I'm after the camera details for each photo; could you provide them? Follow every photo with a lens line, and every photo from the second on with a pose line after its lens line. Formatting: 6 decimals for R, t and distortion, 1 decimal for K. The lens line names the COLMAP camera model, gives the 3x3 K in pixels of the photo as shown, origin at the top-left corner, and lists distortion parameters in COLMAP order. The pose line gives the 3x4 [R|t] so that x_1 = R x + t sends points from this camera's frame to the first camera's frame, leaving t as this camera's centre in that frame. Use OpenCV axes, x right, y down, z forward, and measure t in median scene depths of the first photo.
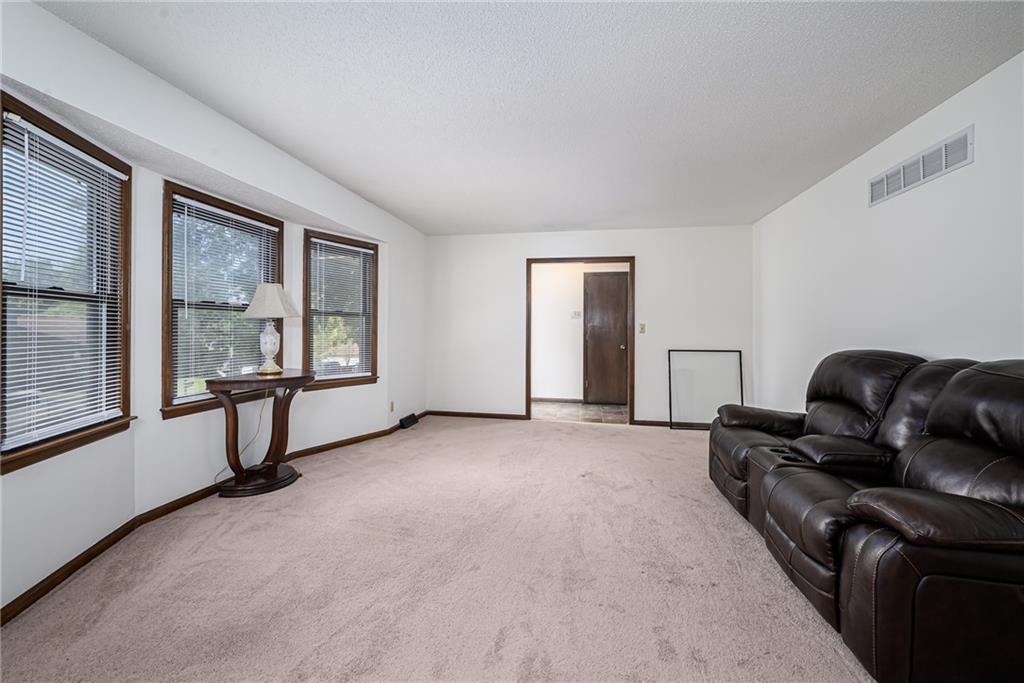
lens RADIAL K [[413.8, 0, 508.7], [0, 413.8, 329.9], [0, 0, 1]] dist [0.002327, 0.000157]
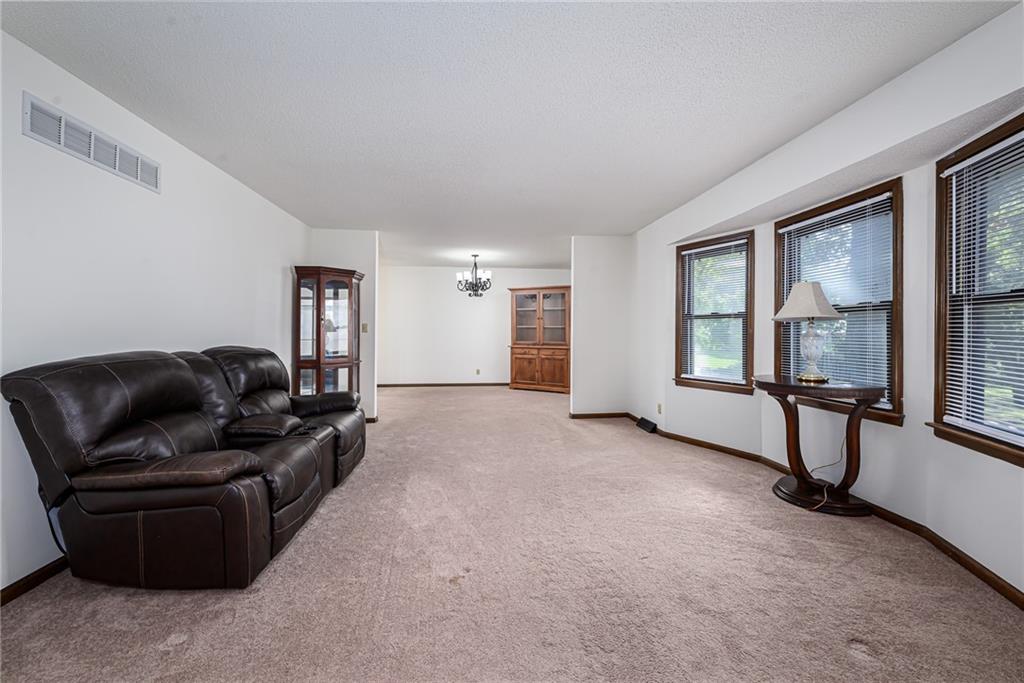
lens RADIAL K [[413.8, 0, 508.7], [0, 413.8, 329.9], [0, 0, 1]] dist [0.002327, 0.000157]
pose [[-0.964184, -0.005568, -0.265175, 0.299516], [-0.004604, 0.999980, -0.004257, 0.000275], [0.265193, -0.002884, -0.964191, 1.669117]]
